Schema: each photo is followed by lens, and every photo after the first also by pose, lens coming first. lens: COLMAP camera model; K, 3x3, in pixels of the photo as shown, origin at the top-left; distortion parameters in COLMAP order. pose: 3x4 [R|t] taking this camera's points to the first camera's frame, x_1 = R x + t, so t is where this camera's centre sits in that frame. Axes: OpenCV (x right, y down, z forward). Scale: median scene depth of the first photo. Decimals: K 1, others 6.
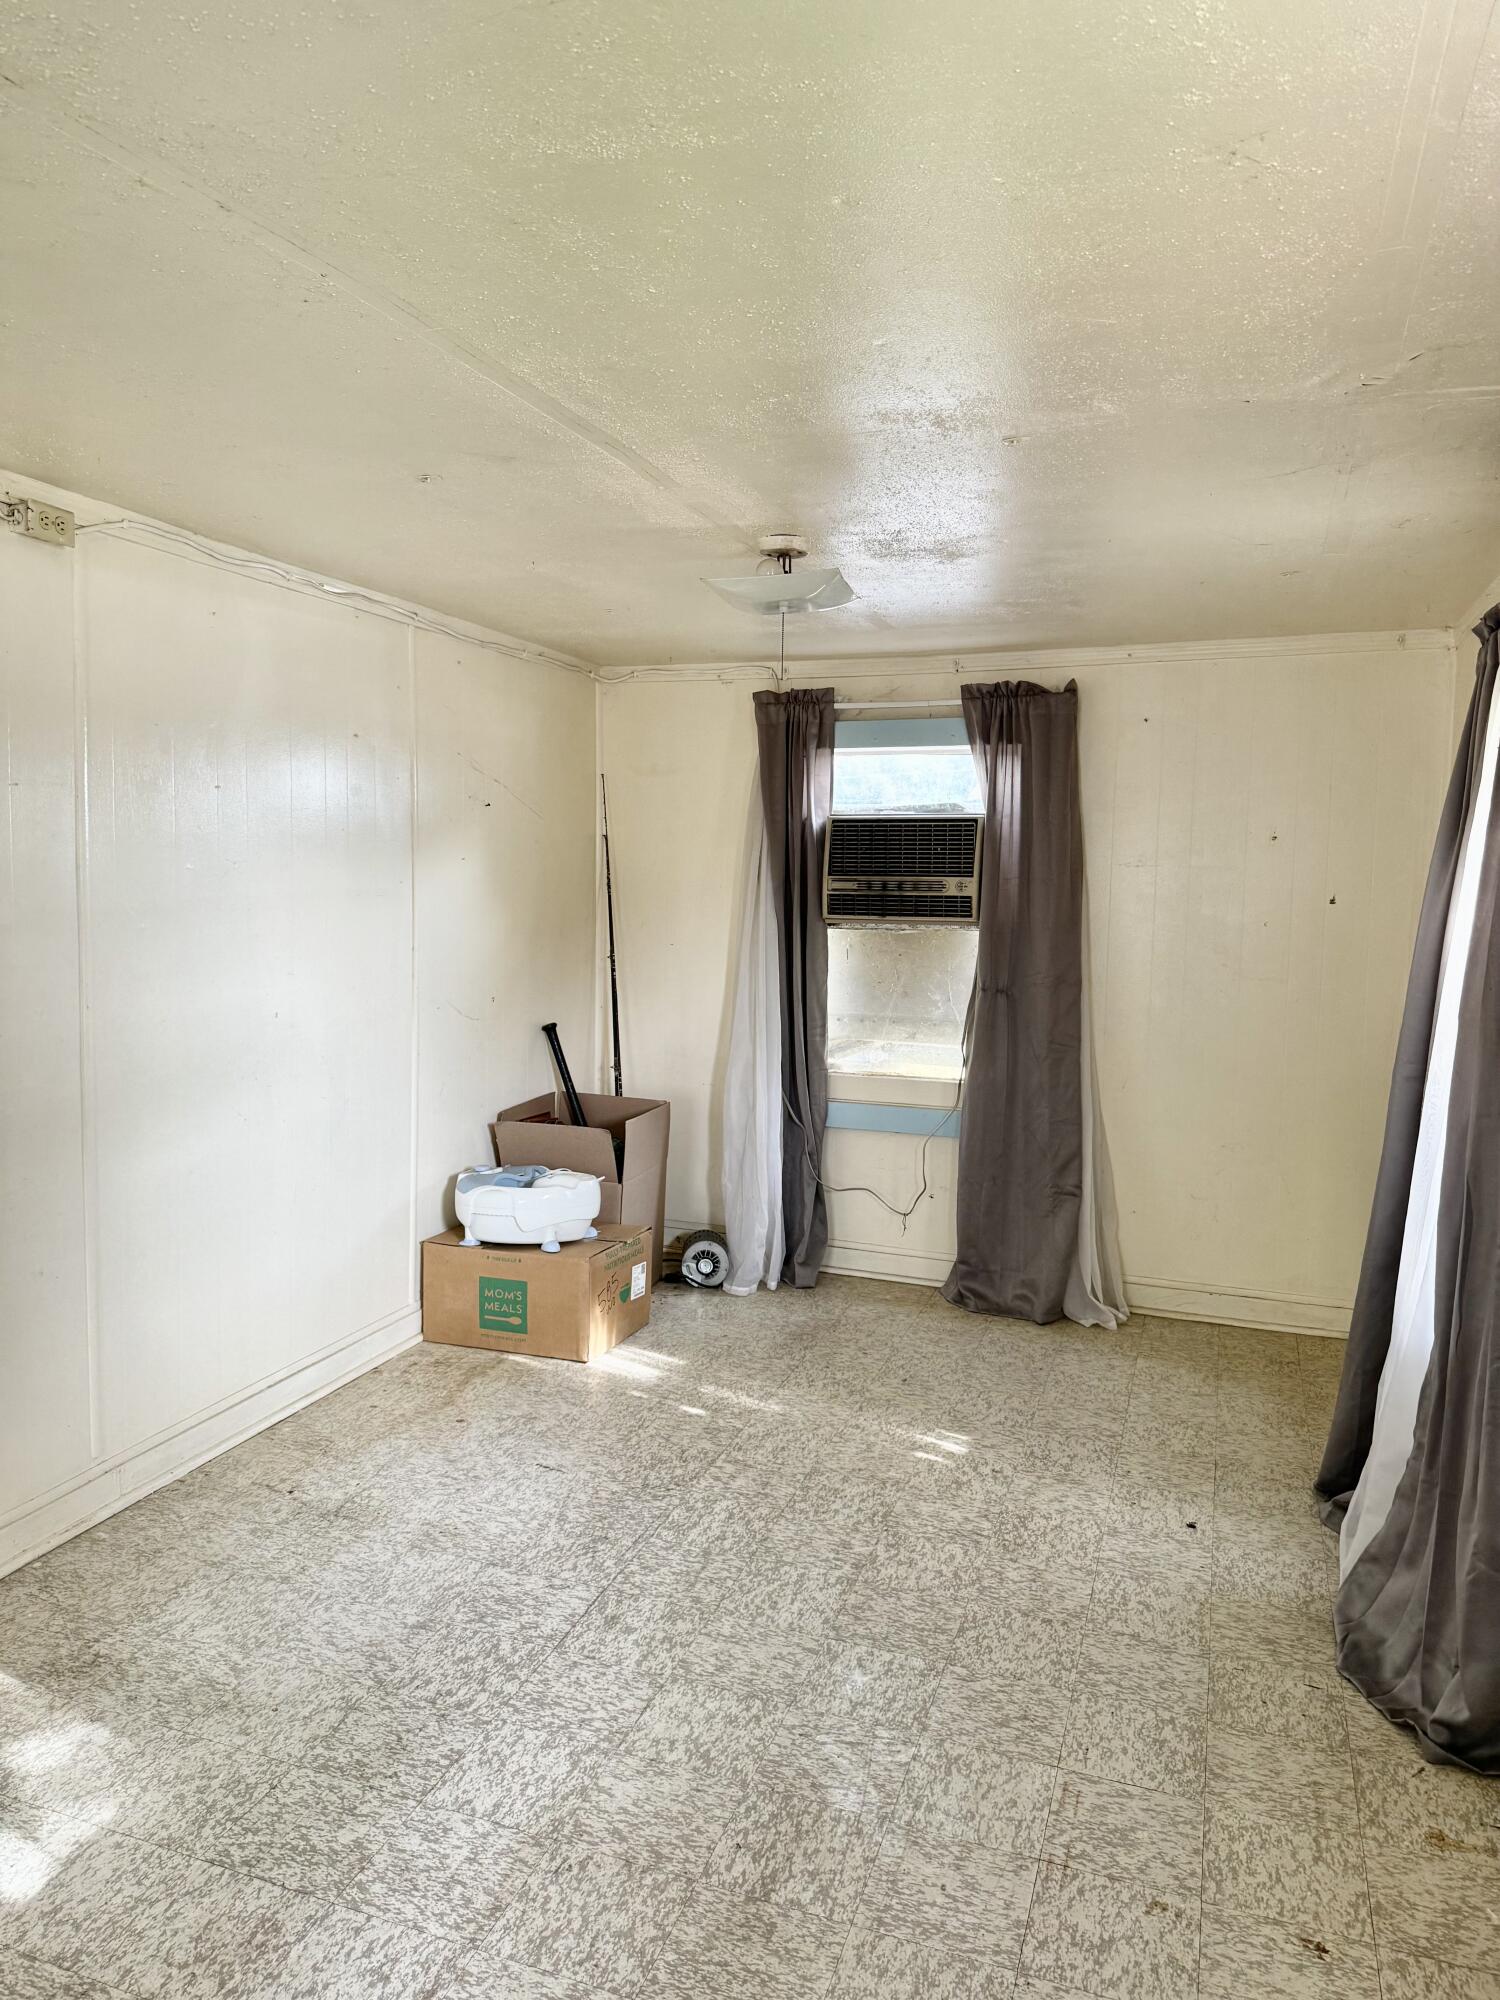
lens RADIAL K [[1394.4, 0, 710.2], [0, 1394.4, 962.5], [0, 0, 1]] dist [0.042004, -0.045208]
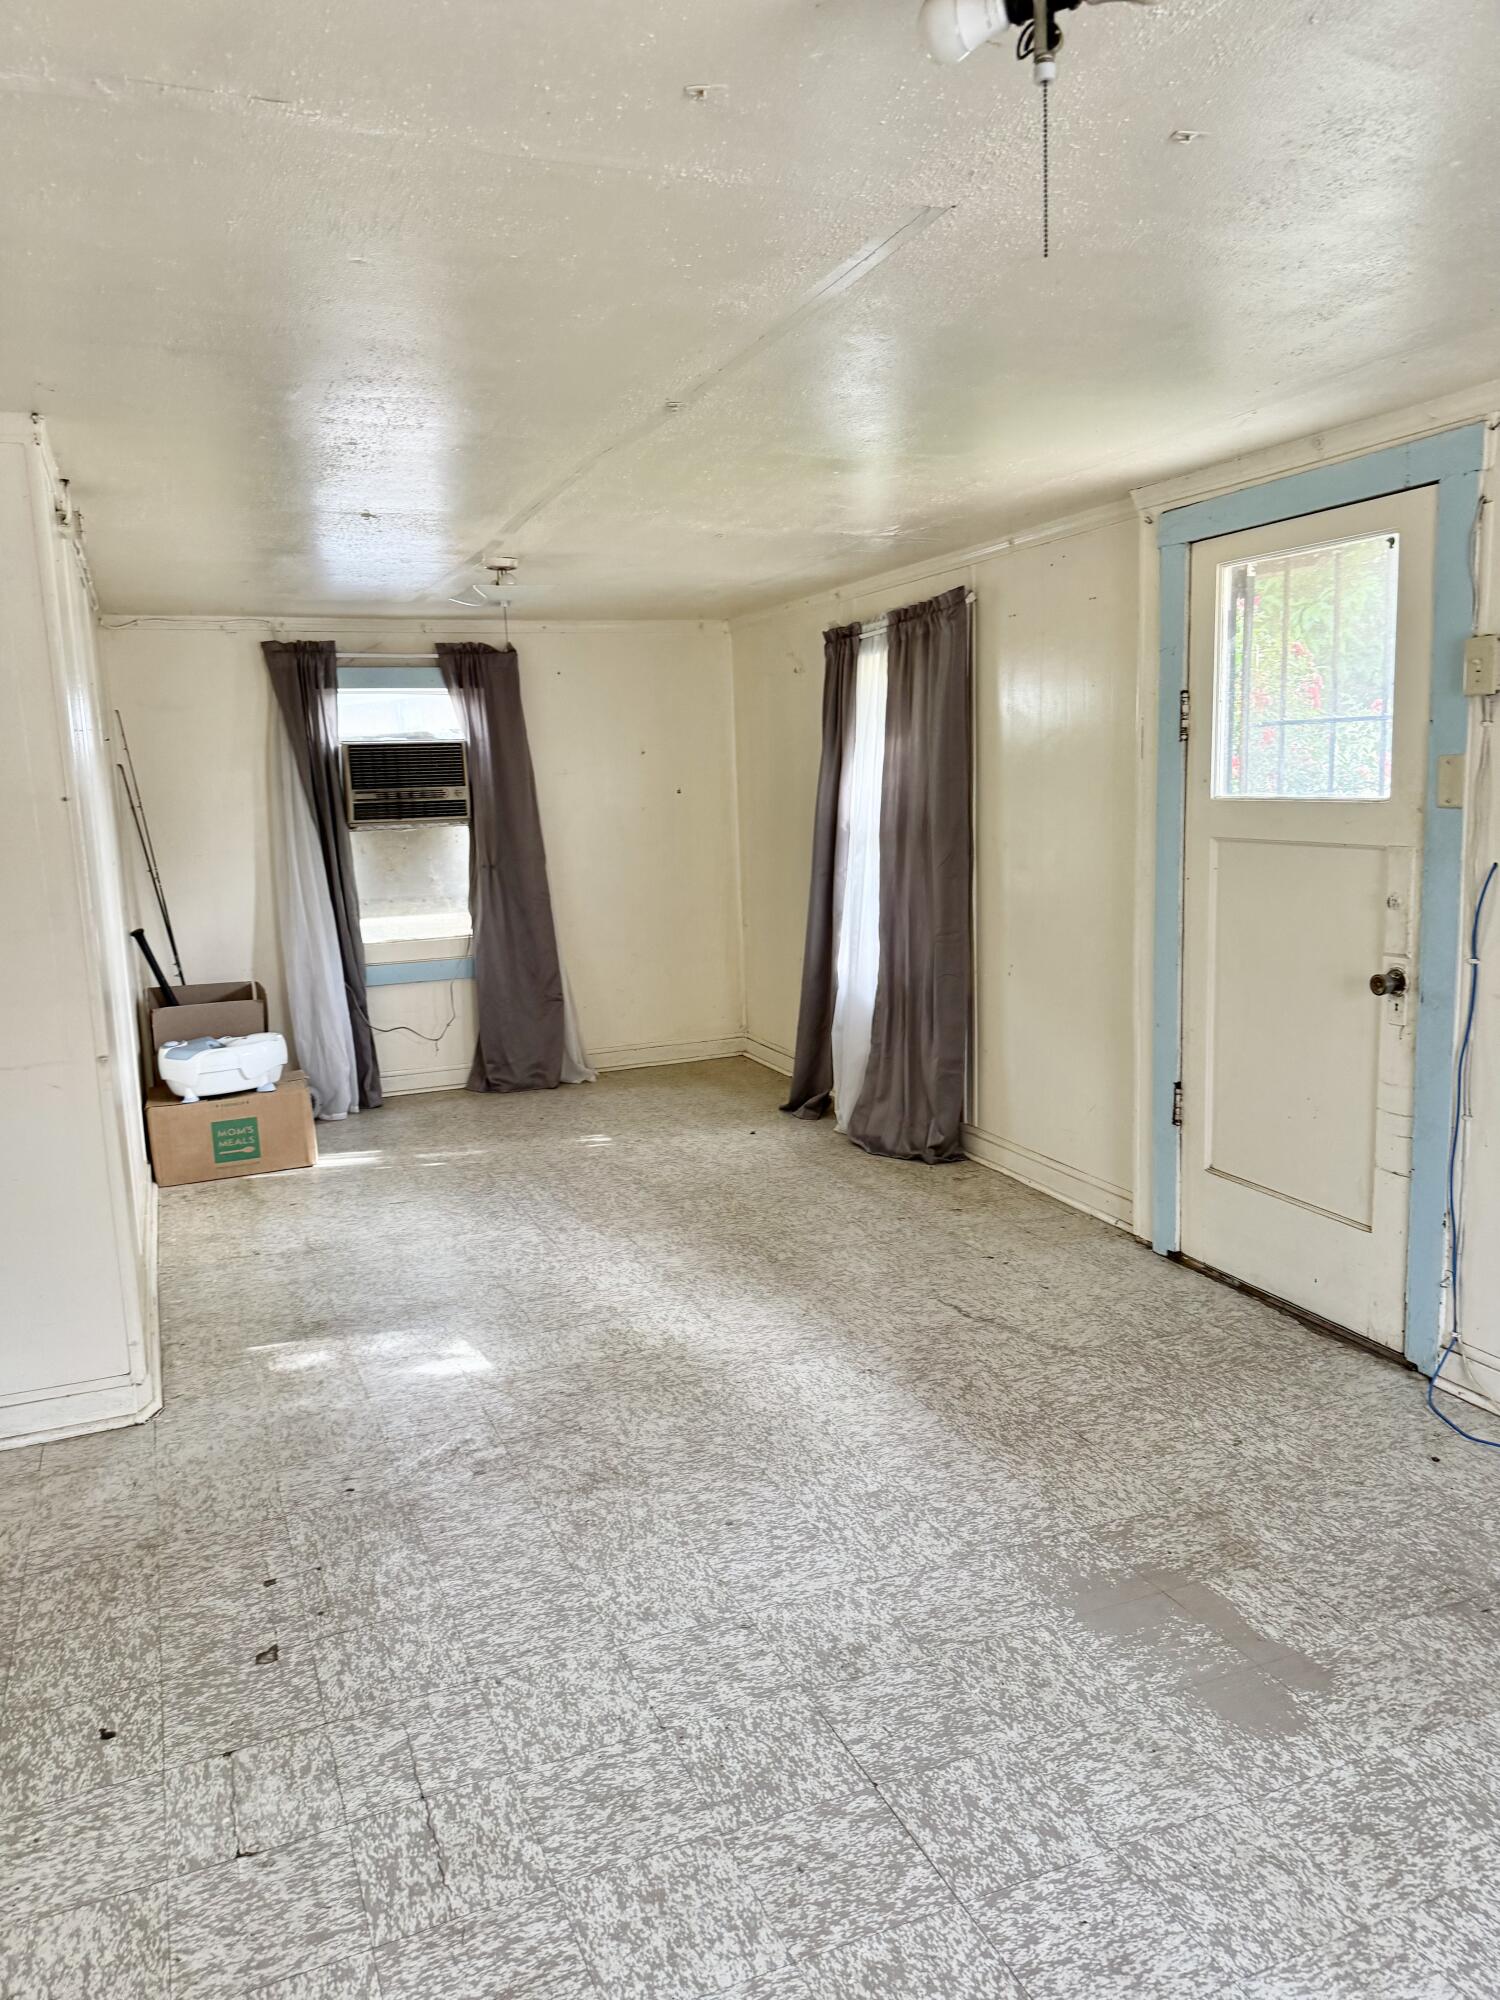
lens RADIAL K [[1394.4, 0, 737.3], [0, 1394.4, 1015.8], [0, 0, 1]] dist [0.042004, -0.045208]
pose [[0.725140, -0.150025, 0.672060, -0.920617], [0.094241, 0.988416, 0.118961, 0.039084], [-0.682122, -0.022928, 0.730878, -0.317456]]
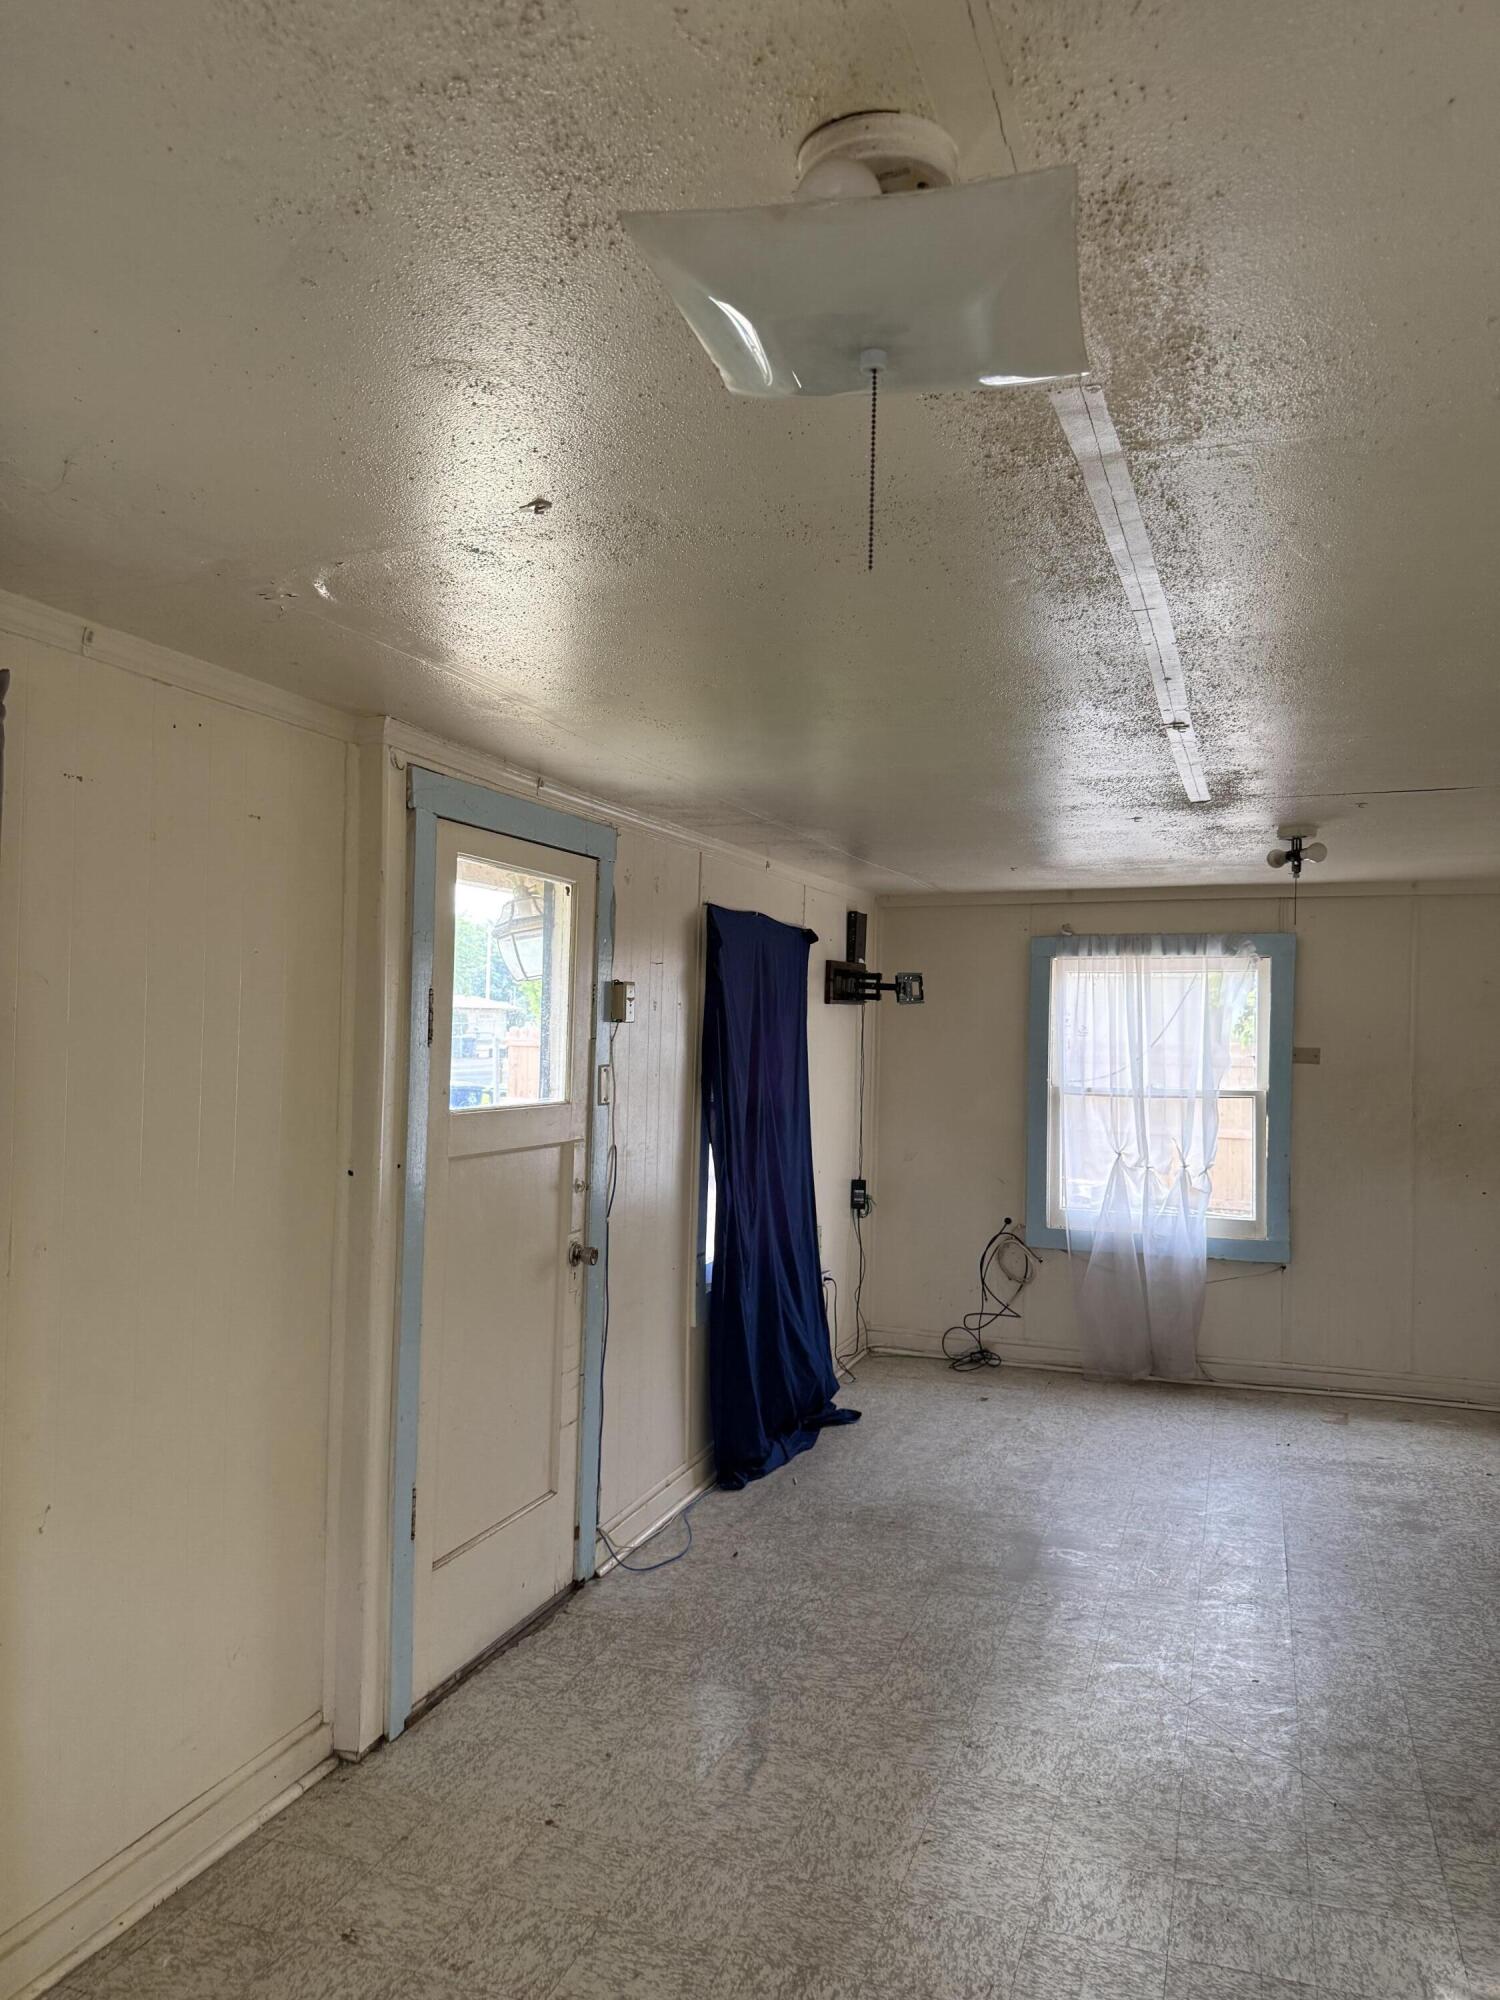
lens RADIAL K [[1394.4, 0, 741.6], [0, 1394.4, 1020.5], [0, 0, 1]] dist [0.042004, -0.045208]
pose [[-0.999372, -0.032091, -0.015028, 0.089332], [-0.033144, 0.996552, 0.076063, -0.130191], [0.012536, 0.076513, -0.996990, 1.432938]]
